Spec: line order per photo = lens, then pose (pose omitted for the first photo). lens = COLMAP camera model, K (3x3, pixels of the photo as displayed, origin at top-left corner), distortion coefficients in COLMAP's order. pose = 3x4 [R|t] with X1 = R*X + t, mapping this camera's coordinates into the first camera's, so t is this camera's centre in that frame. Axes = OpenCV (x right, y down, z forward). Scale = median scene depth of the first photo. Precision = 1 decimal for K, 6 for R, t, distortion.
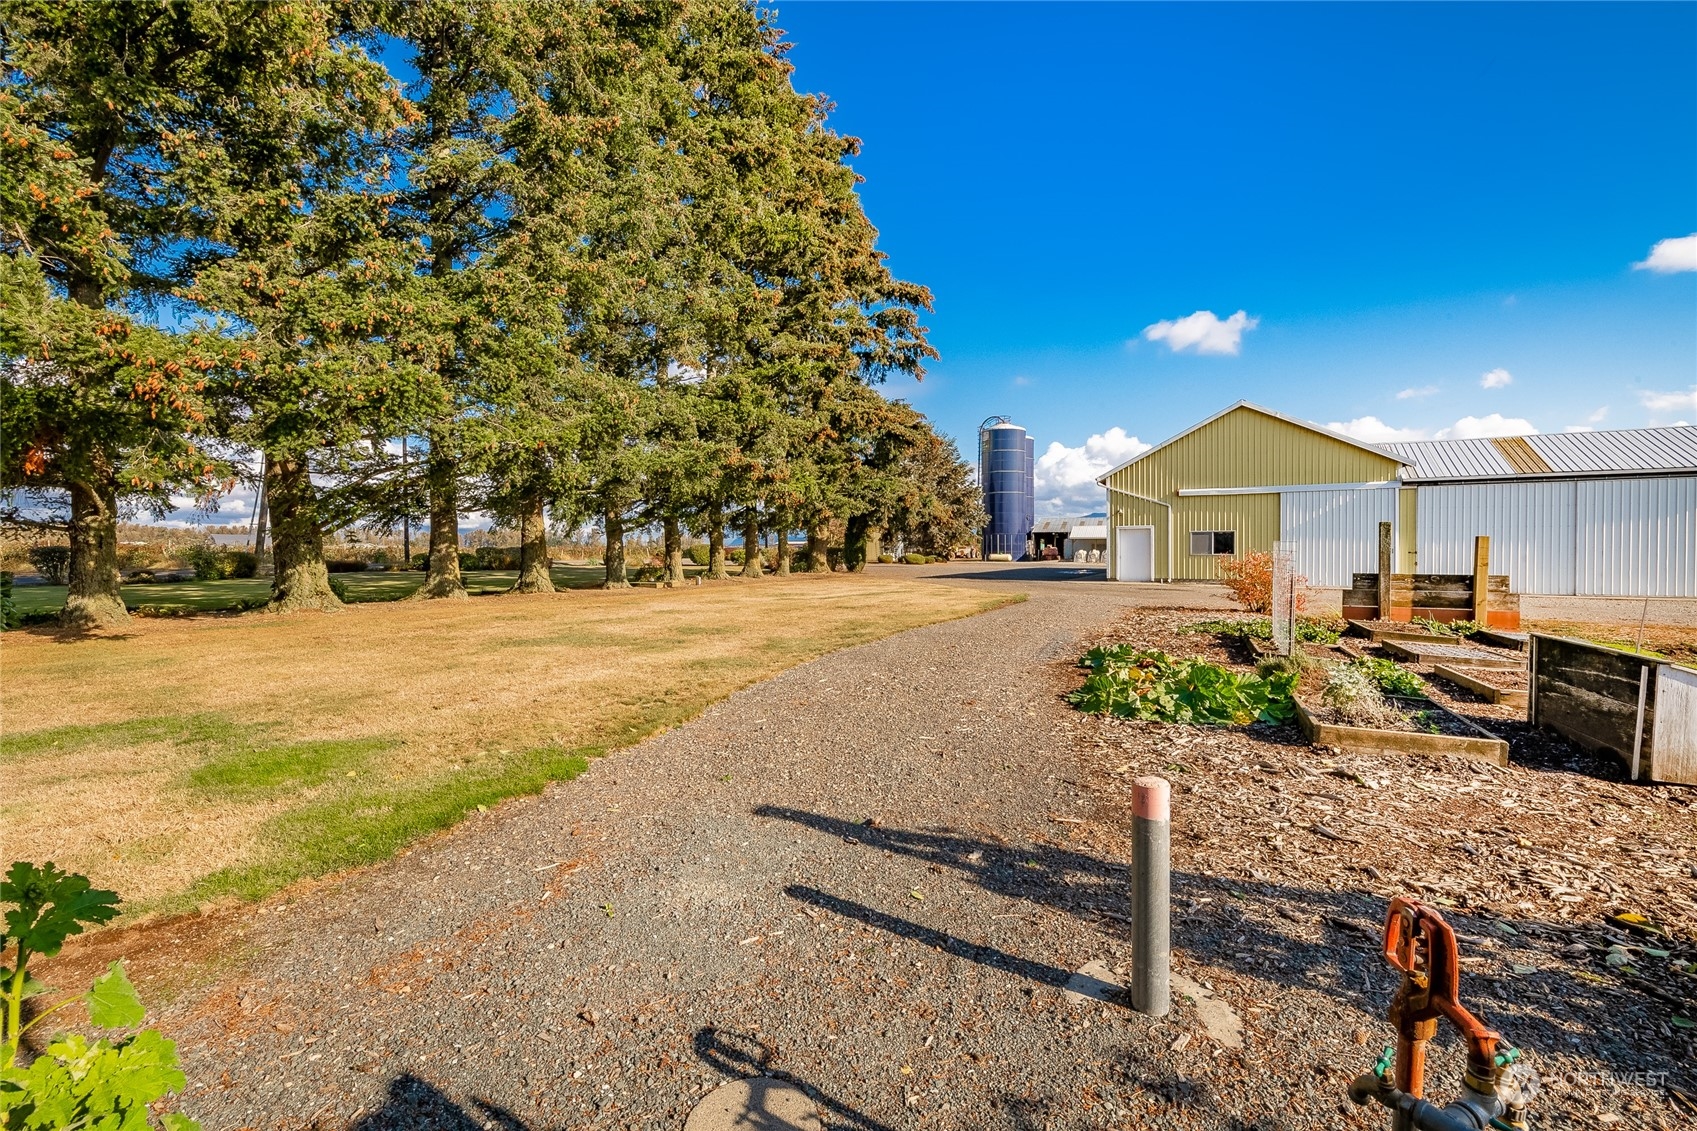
lens RADIAL K [[703.5, 0, 849.0], [0, 703.5, 562.1], [0, 0, 1]] dist [-0.011504, -0.000563]
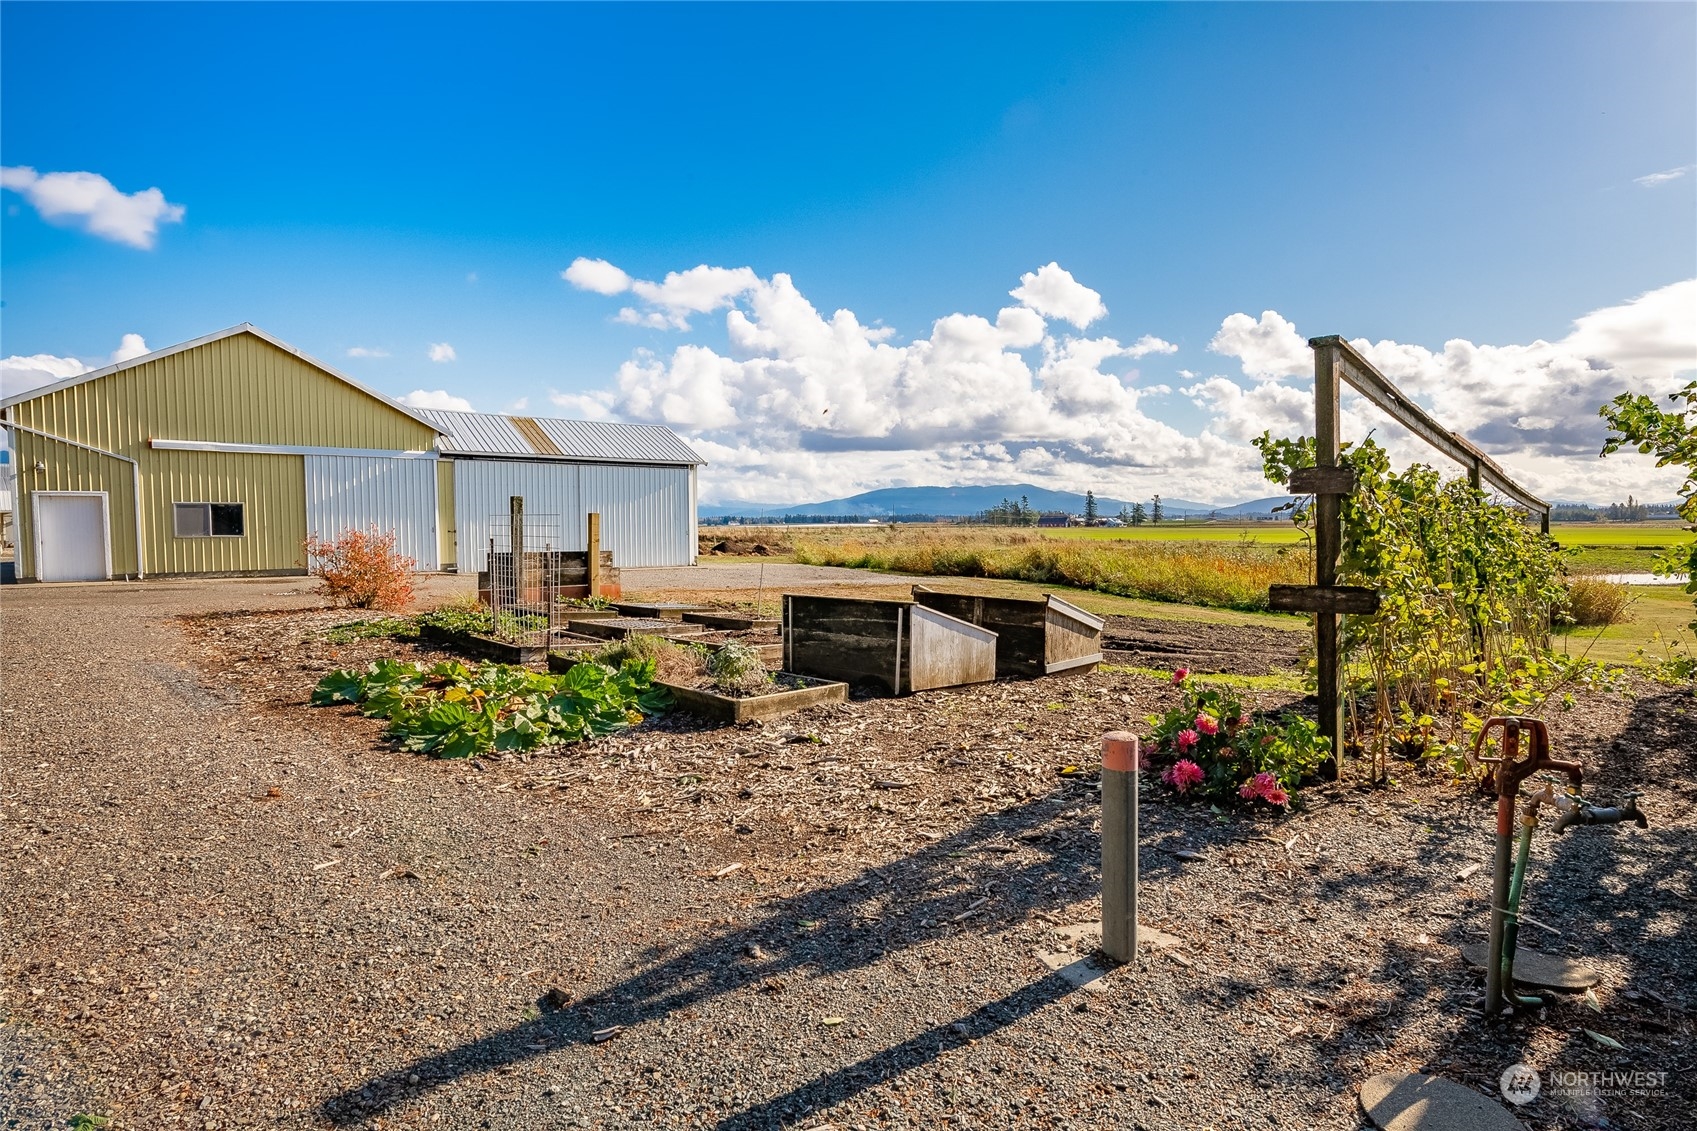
lens RADIAL K [[887.3, 0, 848.3], [0, 887.3, 563.8], [0, 0, 1]] dist [0.003523, -0.001353]
pose [[0.353409, -0.039293, 0.934643, -0.112373], [0.021861, 0.999192, 0.033740, 0.000986], [-0.935213, 0.008508, 0.353983, 0.111932]]
